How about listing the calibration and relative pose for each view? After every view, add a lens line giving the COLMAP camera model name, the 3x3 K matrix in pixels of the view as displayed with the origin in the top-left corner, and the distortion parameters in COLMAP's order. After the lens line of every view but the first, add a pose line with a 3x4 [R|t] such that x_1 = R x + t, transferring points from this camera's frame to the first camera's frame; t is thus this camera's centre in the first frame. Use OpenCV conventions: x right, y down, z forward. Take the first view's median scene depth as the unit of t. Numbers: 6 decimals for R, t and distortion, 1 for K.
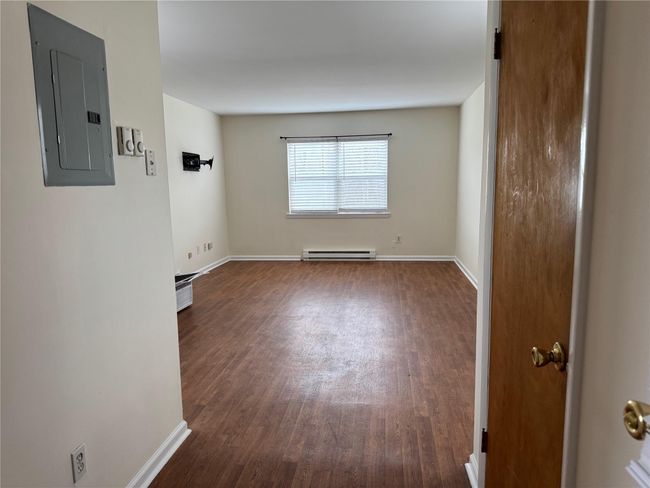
lens RADIAL K [[426.4, 0, 325.0], [0, 426.4, 244.0], [0, 0, 1]] dist [0.005998, -0.061897]
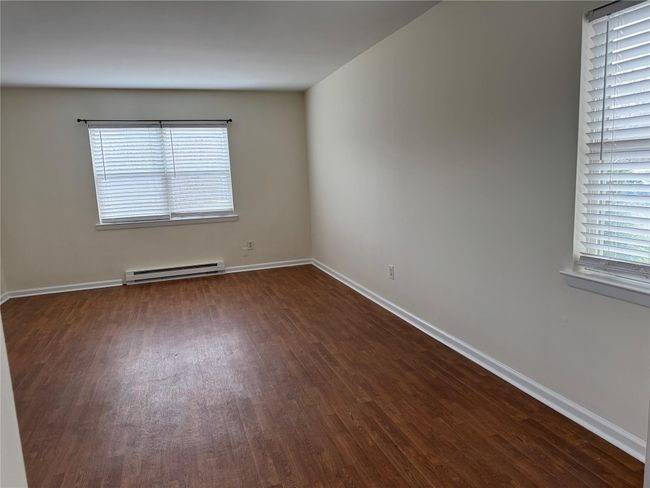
lens RADIAL K [[426.4, 0, 325.0], [0, 426.4, 244.0], [0, 0, 1]] dist [0.005998, -0.061897]
pose [[0.882601, -0.091087, 0.461215, -0.085262], [0.090067, 0.995640, 0.024277, -0.020636], [-0.461415, 0.020113, 0.886956, 0.178881]]
